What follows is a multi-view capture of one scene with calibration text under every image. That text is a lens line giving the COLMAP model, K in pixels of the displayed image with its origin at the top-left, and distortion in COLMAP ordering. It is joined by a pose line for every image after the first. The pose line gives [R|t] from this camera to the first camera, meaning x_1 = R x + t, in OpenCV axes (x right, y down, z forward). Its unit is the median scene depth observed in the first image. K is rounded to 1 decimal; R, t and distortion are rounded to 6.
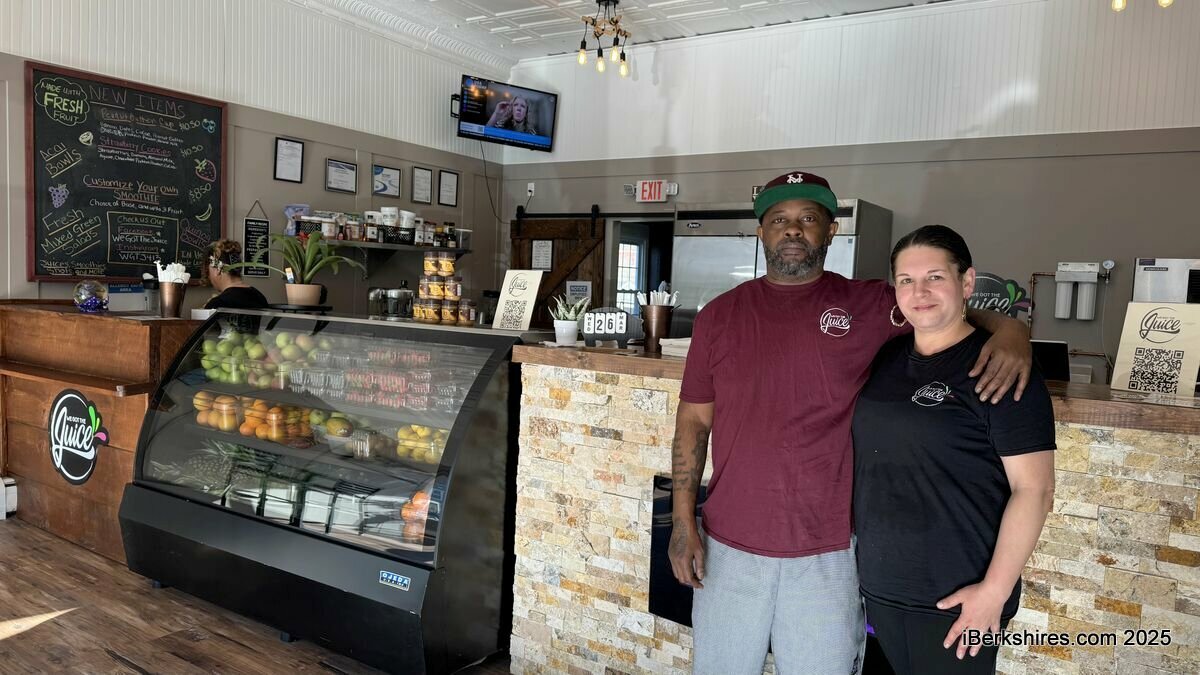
lens RADIAL K [[830.1, 0, 599.4], [0, 830.1, 344.7], [0, 0, 1]] dist [0.076045, -0.108060]
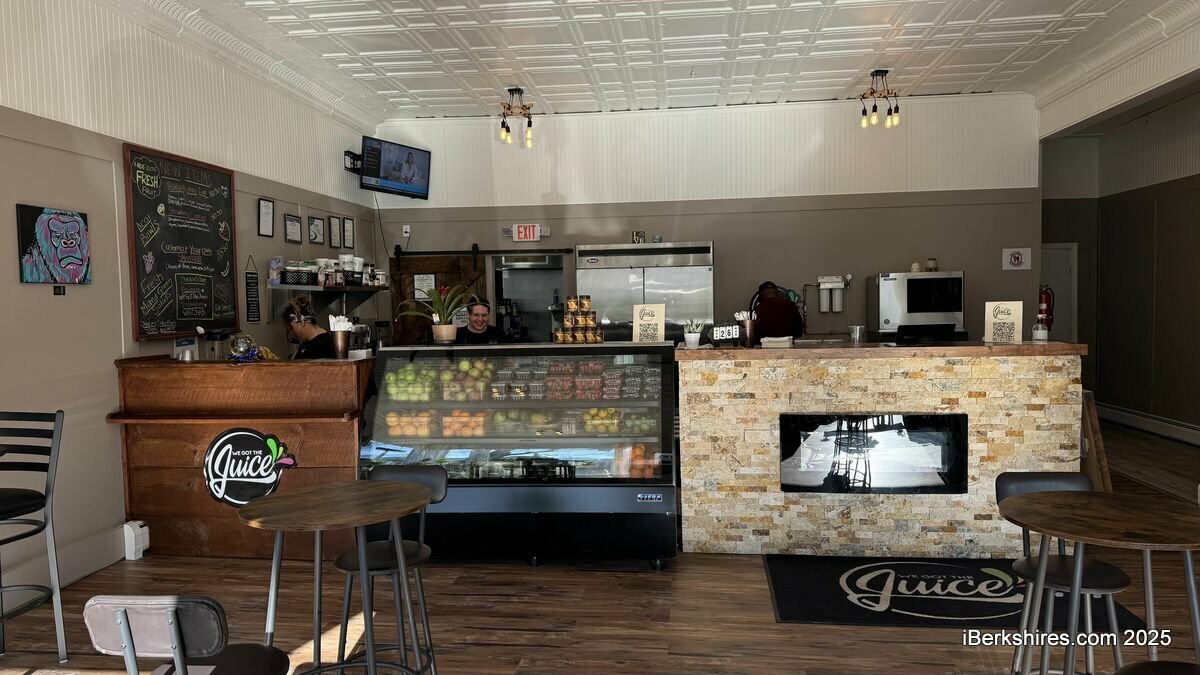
lens RADIAL K [[830.1, 0, 599.4], [0, 830.1, 344.7], [0, 0, 1]] dist [0.076045, -0.108060]
pose [[0.892417, -0.085222, 0.443090, -0.594675], [0.090332, 0.995865, 0.009606, -0.025037], [-0.442077, 0.031453, 0.896425, -0.247699]]
